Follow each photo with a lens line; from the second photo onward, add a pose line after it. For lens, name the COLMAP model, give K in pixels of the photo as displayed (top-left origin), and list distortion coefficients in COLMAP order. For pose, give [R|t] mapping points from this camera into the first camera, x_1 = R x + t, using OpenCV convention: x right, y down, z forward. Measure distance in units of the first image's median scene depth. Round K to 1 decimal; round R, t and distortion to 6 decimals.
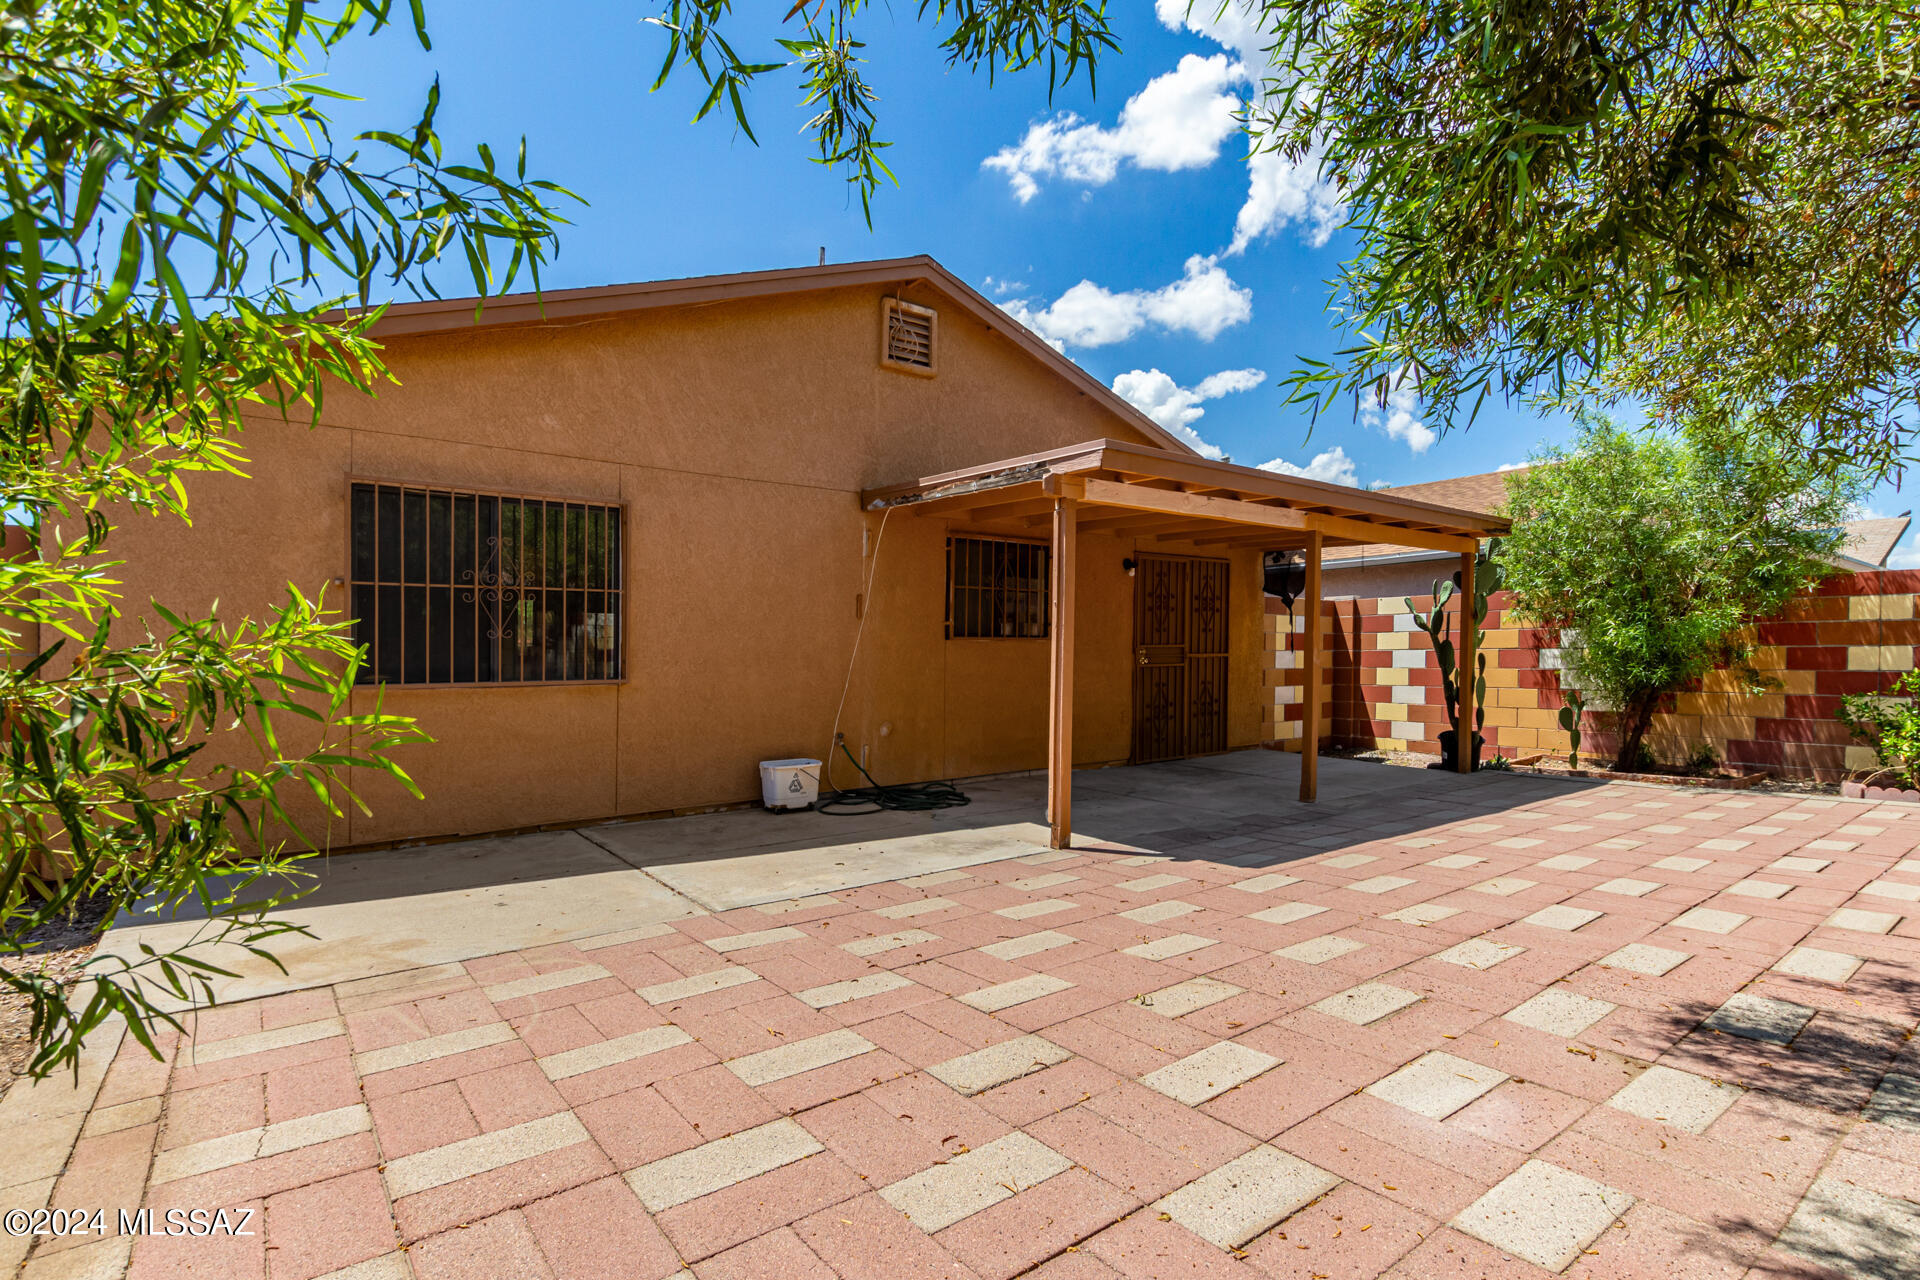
lens RADIAL K [[914.1, 0, 957.7], [0, 914.1, 657.5], [0, 0, 1]] dist [0.003823, 0.000309]
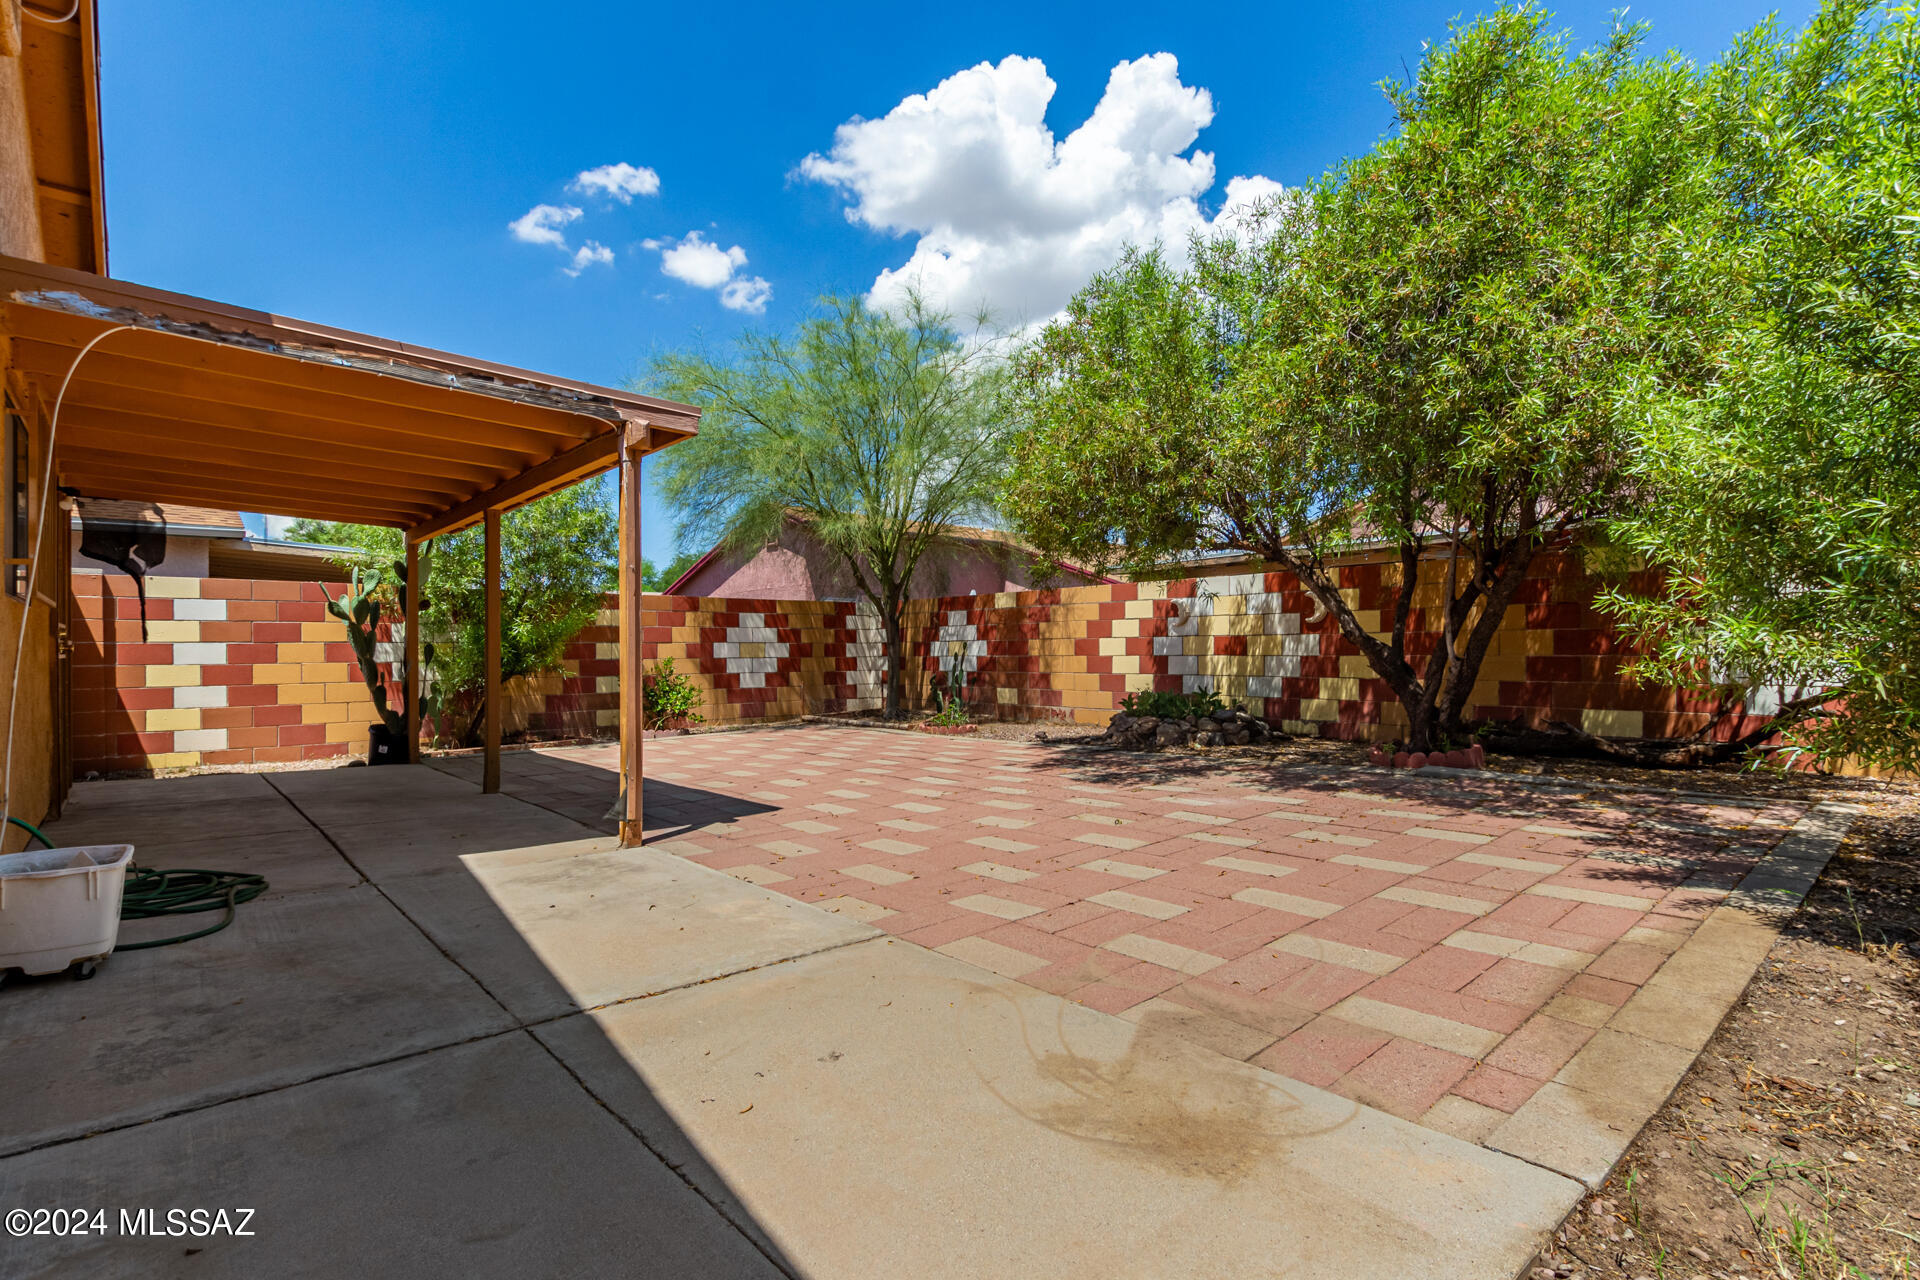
lens RADIAL K [[914.1, 0, 964.3], [0, 914.1, 649.0], [0, 0, 1]] dist [0.003823, 0.000309]
pose [[-0.067738, 0.012534, 0.997624, -0.528856], [0.011240, 0.999867, -0.011799, 0.019868], [-0.997640, 0.010414, -0.067869, 0.487057]]
